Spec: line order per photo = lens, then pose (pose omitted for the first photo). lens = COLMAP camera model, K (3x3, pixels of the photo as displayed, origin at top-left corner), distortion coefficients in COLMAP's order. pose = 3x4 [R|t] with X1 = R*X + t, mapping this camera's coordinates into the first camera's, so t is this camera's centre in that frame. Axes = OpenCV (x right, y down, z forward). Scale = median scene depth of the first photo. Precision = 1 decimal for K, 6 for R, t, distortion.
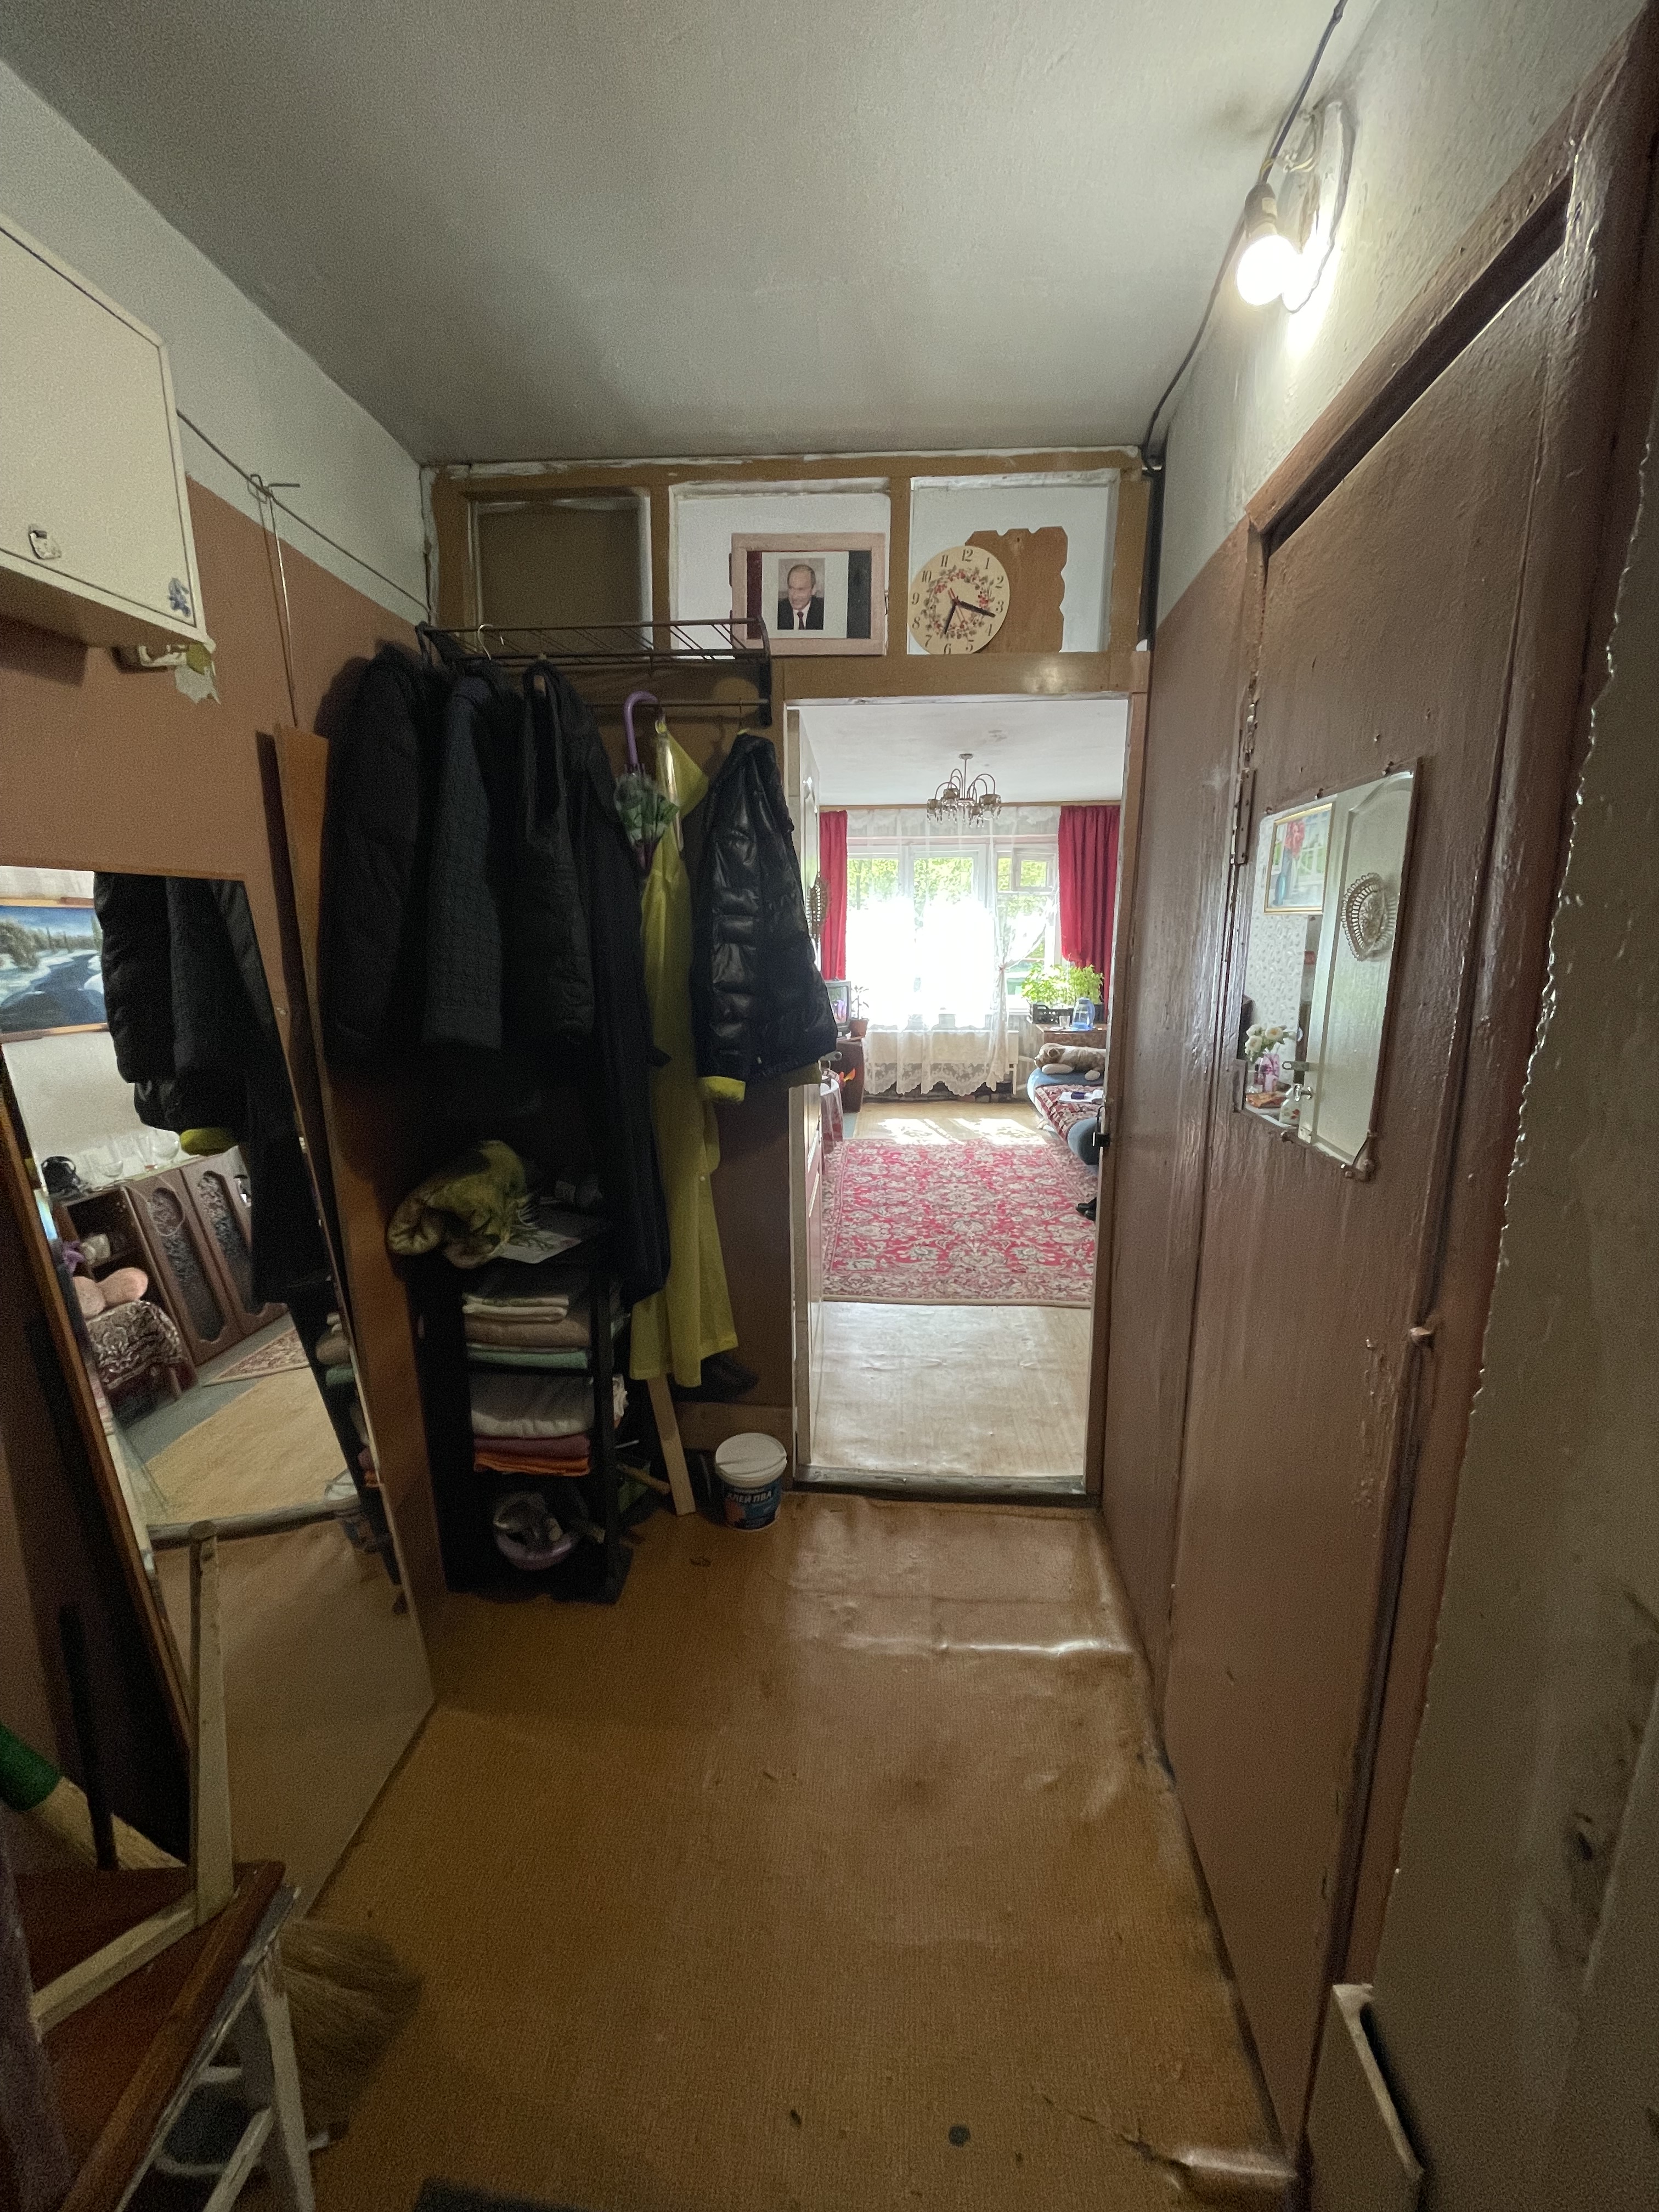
lens RADIAL K [[891.5, 0, 831.5], [0, 891.5, 1107.4], [0, 0, 1]] dist [-0.003745, -0.000317]
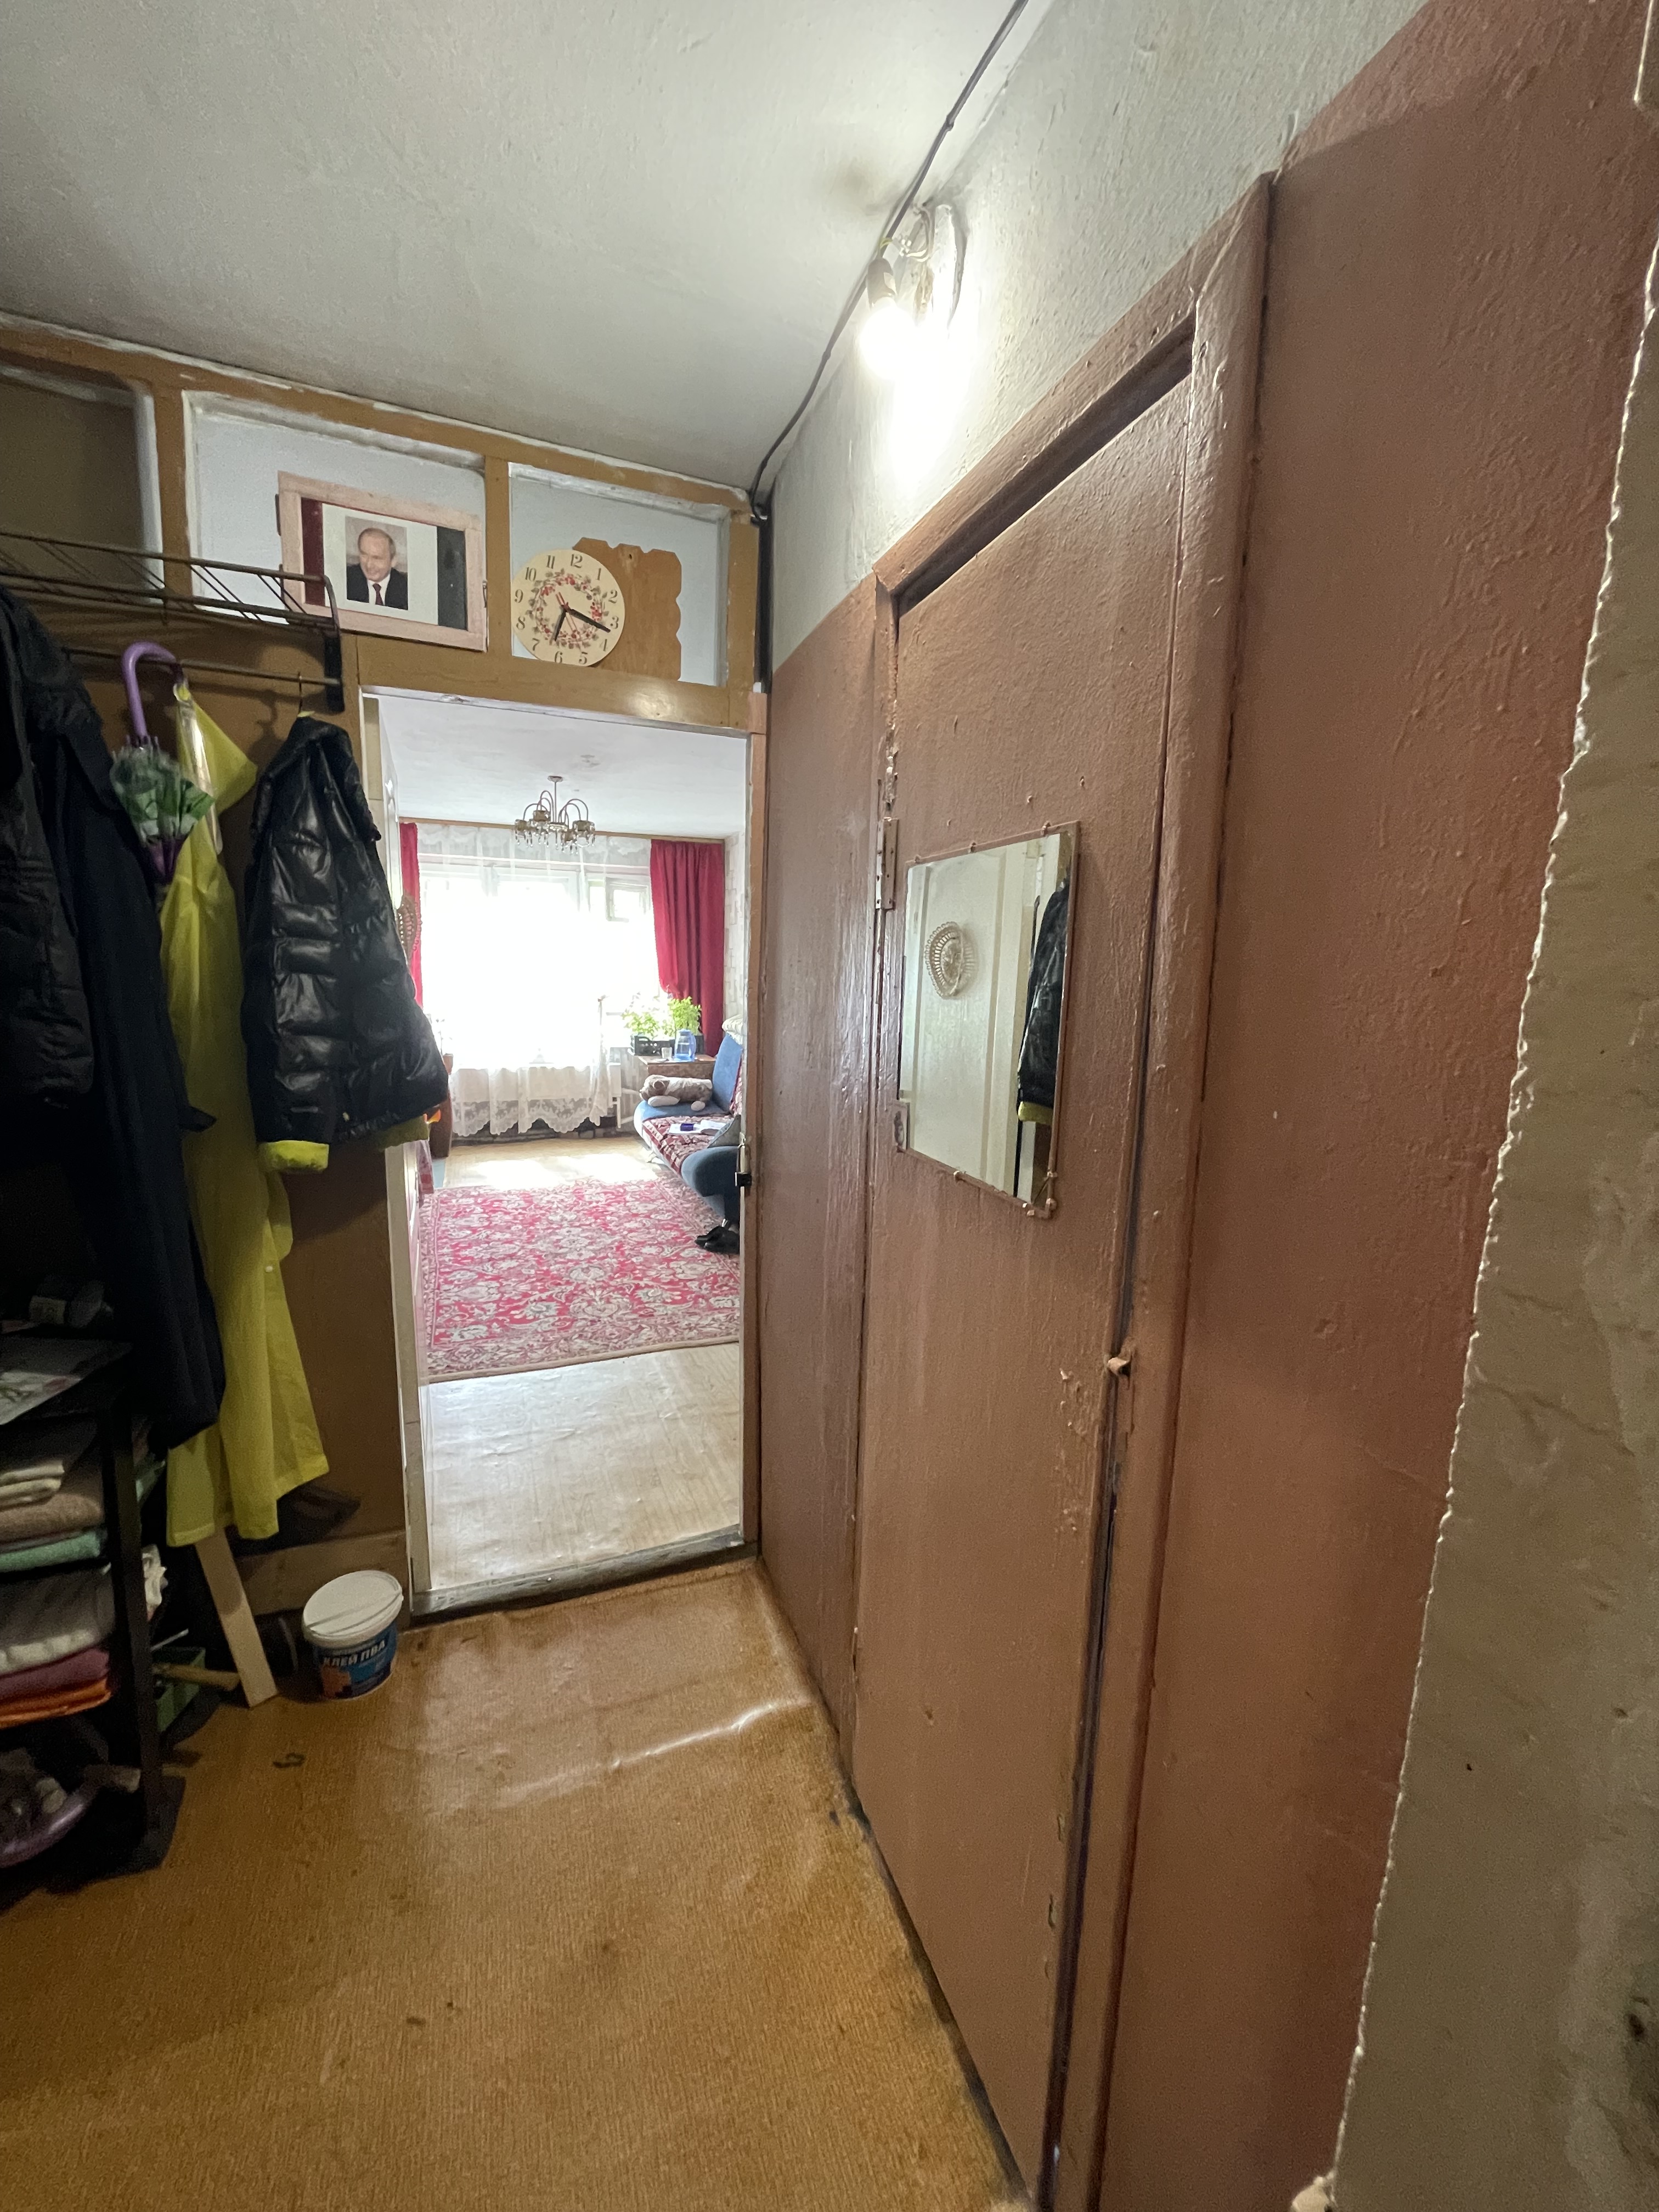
lens RADIAL K [[891.5, 0, 831.5], [0, 891.5, 1107.4], [0, 0, 1]] dist [-0.003745, -0.000317]
pose [[0.899318, -0.044558, 0.435018, -0.034606], [0.058634, 0.998099, -0.018981, -0.019127], [-0.433346, 0.042577, 0.900222, 0.072279]]
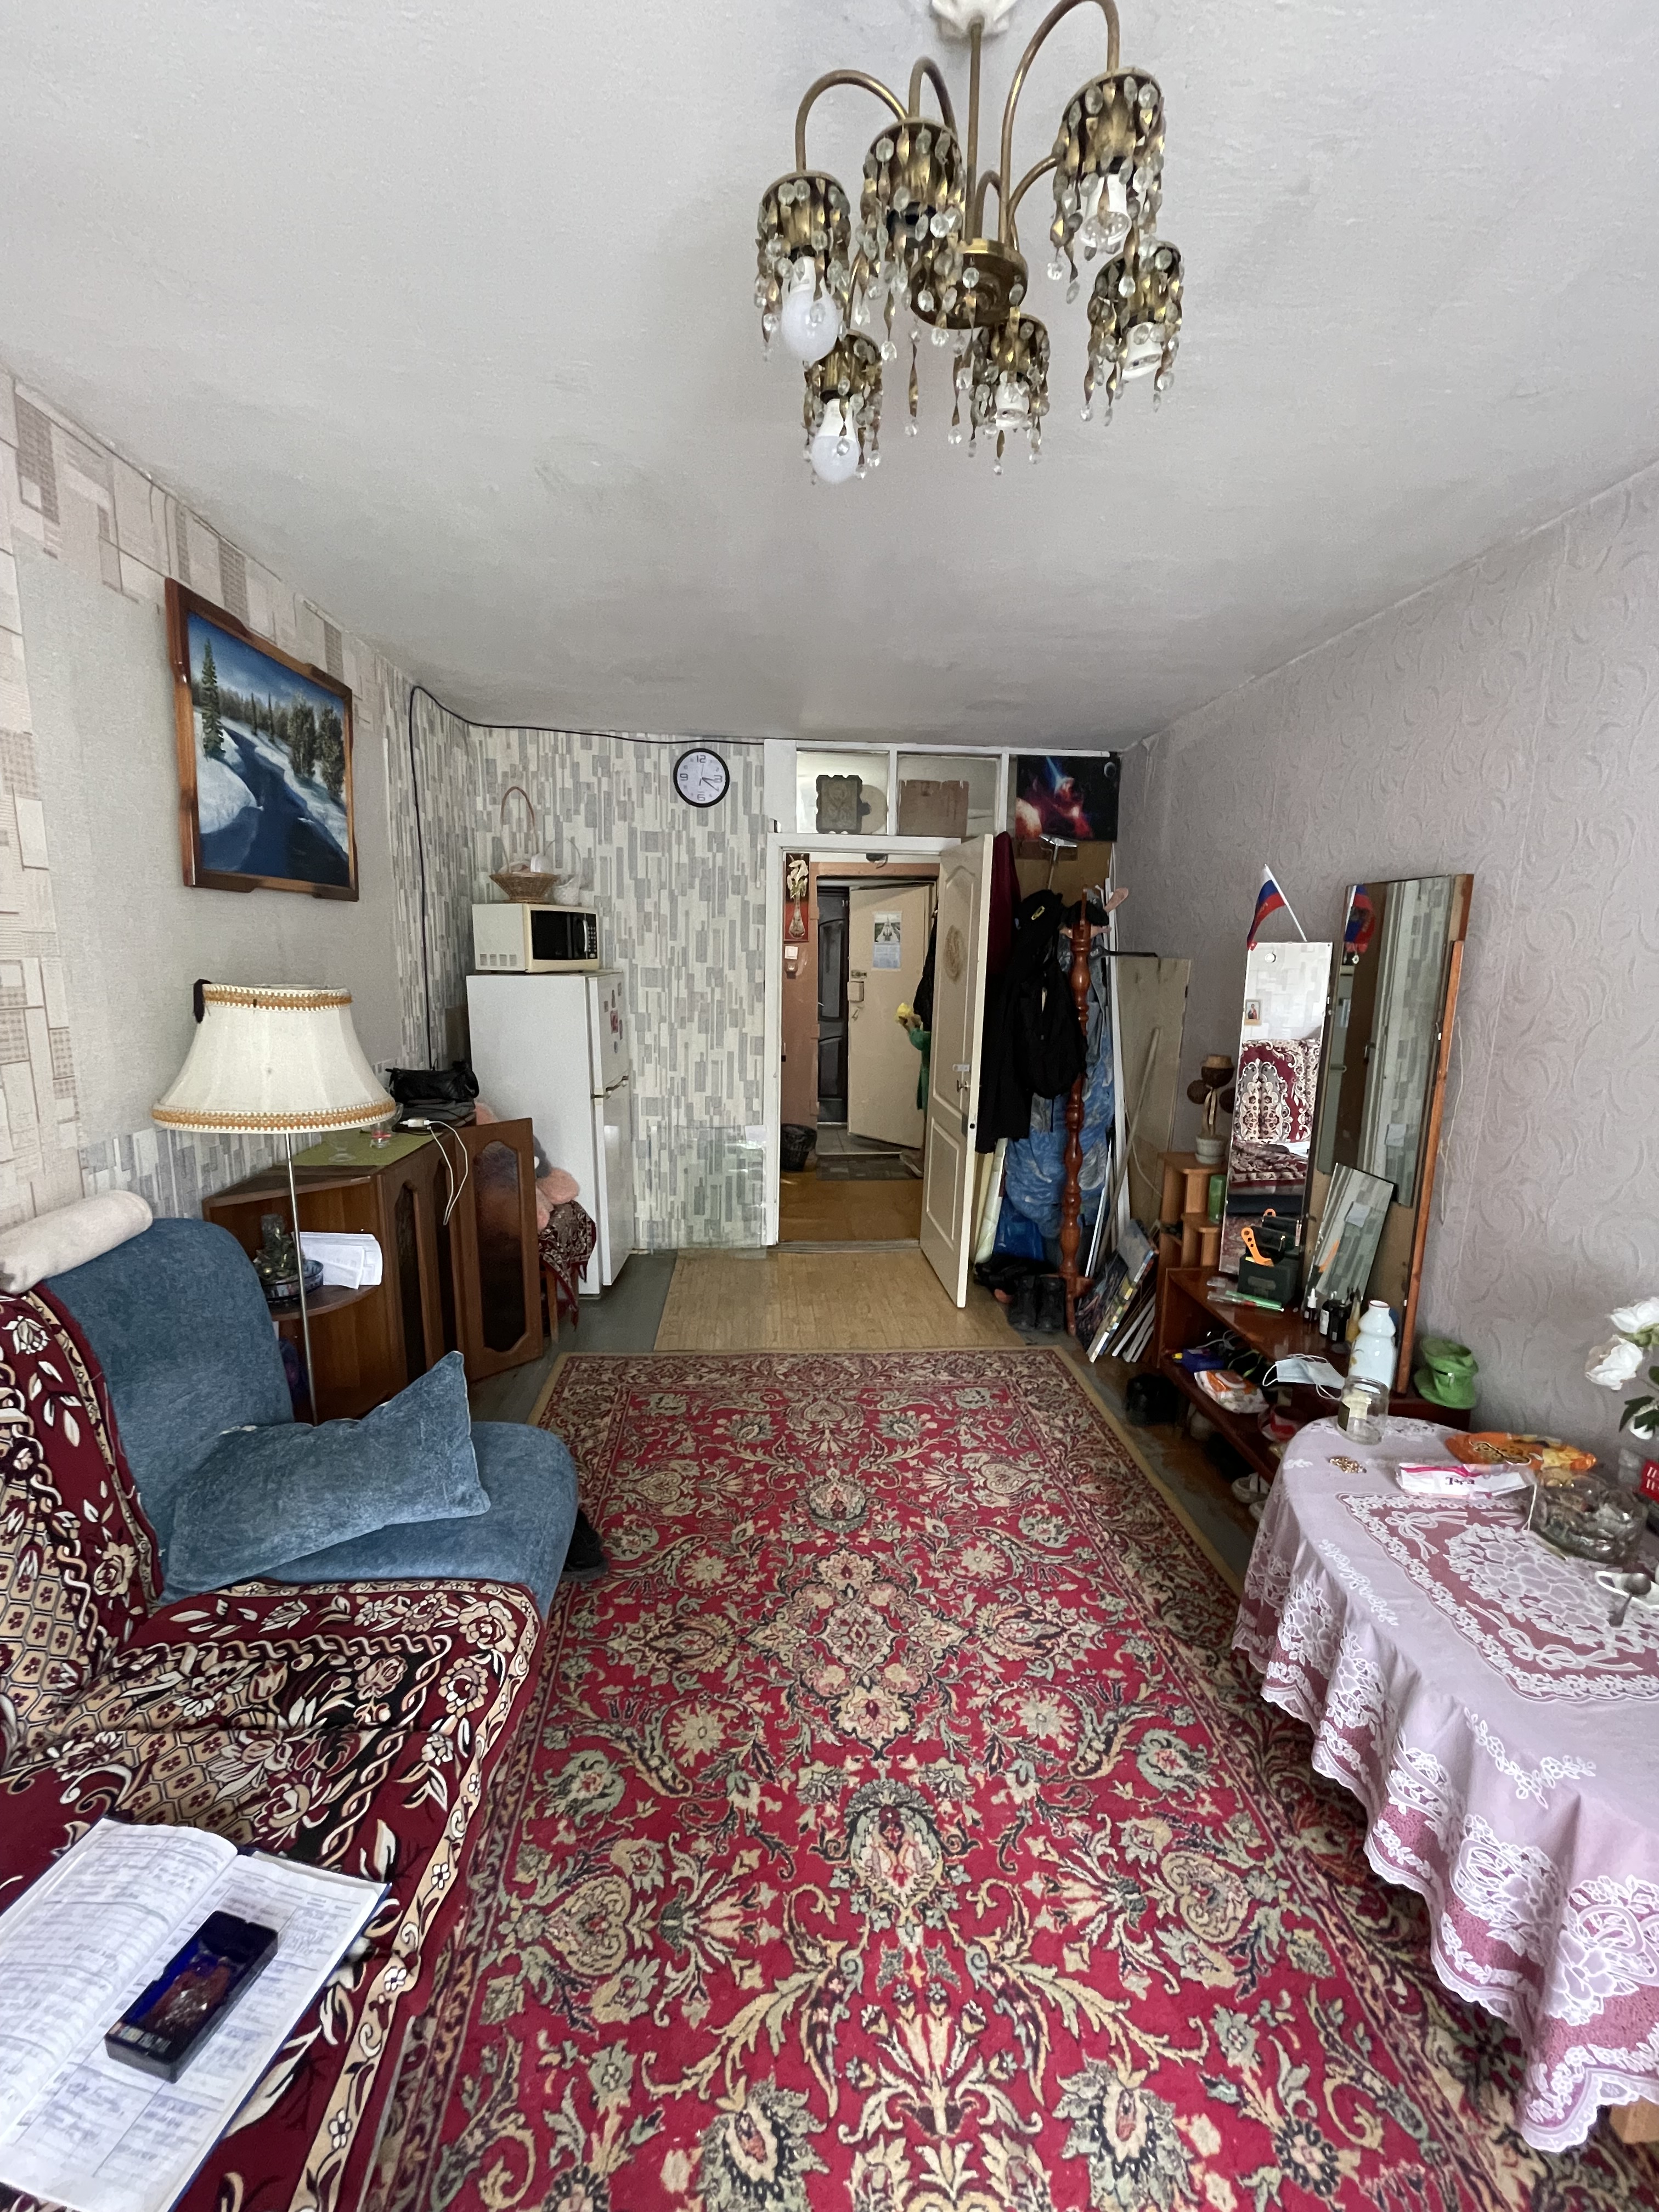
lens RADIAL K [[891.5, 0, 831.5], [0, 891.5, 1107.4], [0, 0, 1]] dist [-0.003745, -0.000317]
pose [[-0.989265, 0.007875, -0.145919, 0.513970], [-0.046246, 0.930354, 0.363735, -0.643800], [0.138621, 0.366578, -0.920002, 3.091436]]
